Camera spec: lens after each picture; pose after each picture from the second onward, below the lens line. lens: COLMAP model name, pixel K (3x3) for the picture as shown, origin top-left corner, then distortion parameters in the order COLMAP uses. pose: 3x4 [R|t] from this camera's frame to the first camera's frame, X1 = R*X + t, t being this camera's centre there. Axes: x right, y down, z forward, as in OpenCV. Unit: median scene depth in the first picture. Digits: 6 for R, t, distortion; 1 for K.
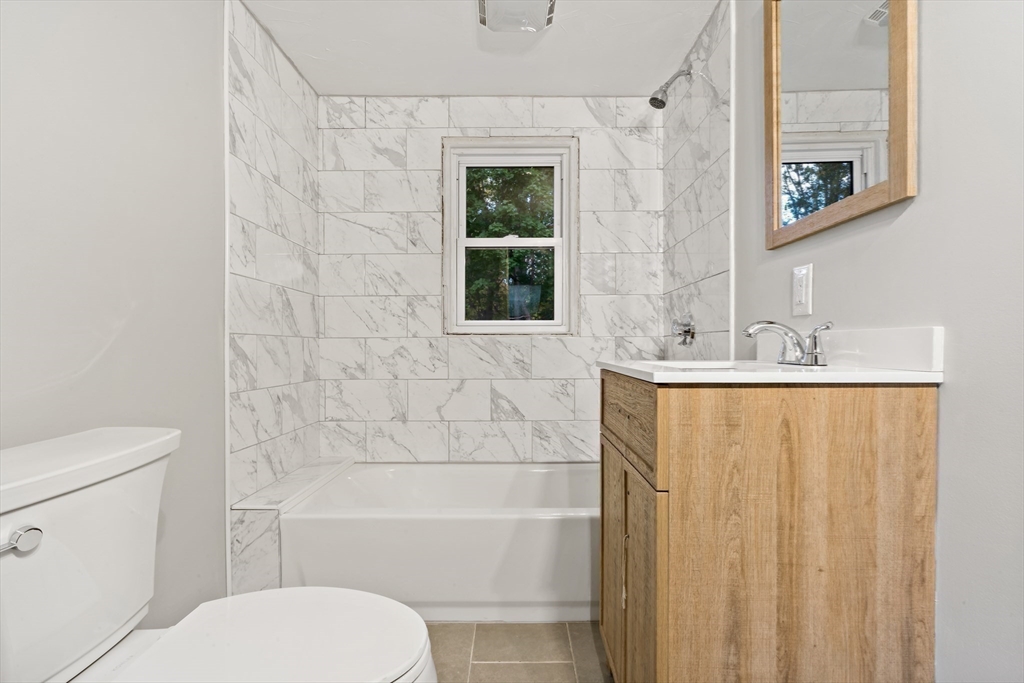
lens RADIAL K [[488.7, 0, 512.1], [0, 488.7, 342.7], [0, 0, 1]] dist [-0.004157, 0.001293]
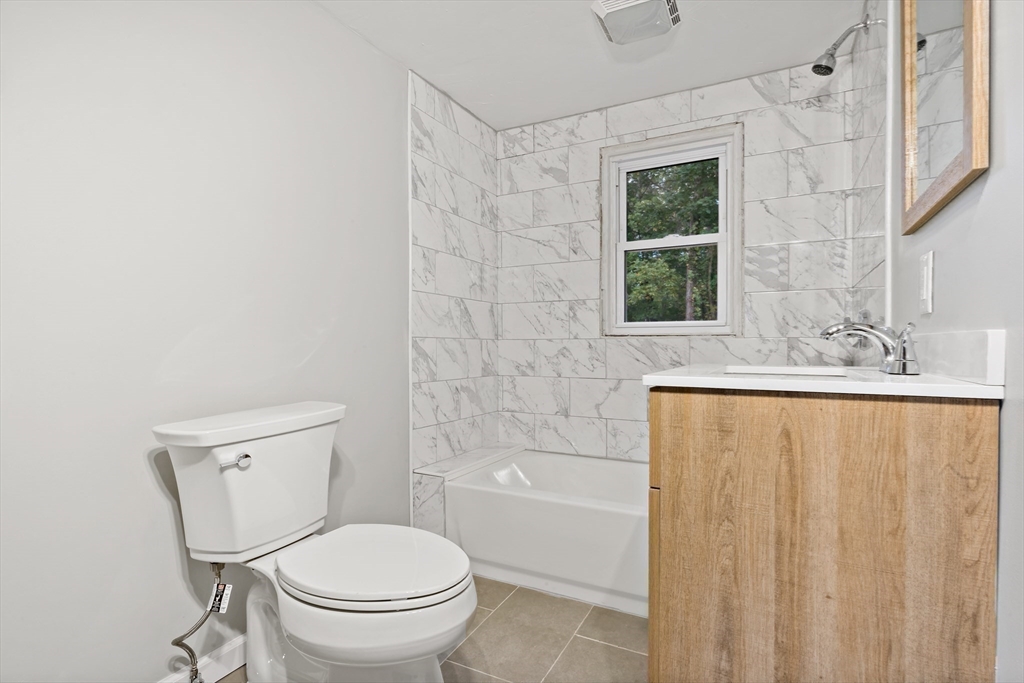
lens RADIAL K [[488.7, 0, 508.5], [0, 488.7, 345.1], [0, 0, 1]] dist [-0.004157, 0.001293]
pose [[0.889900, 0.003134, -0.456145, 0.212545], [-0.000381, 0.999981, 0.006127, -0.004934], [0.456155, -0.005278, 0.889885, -0.035732]]
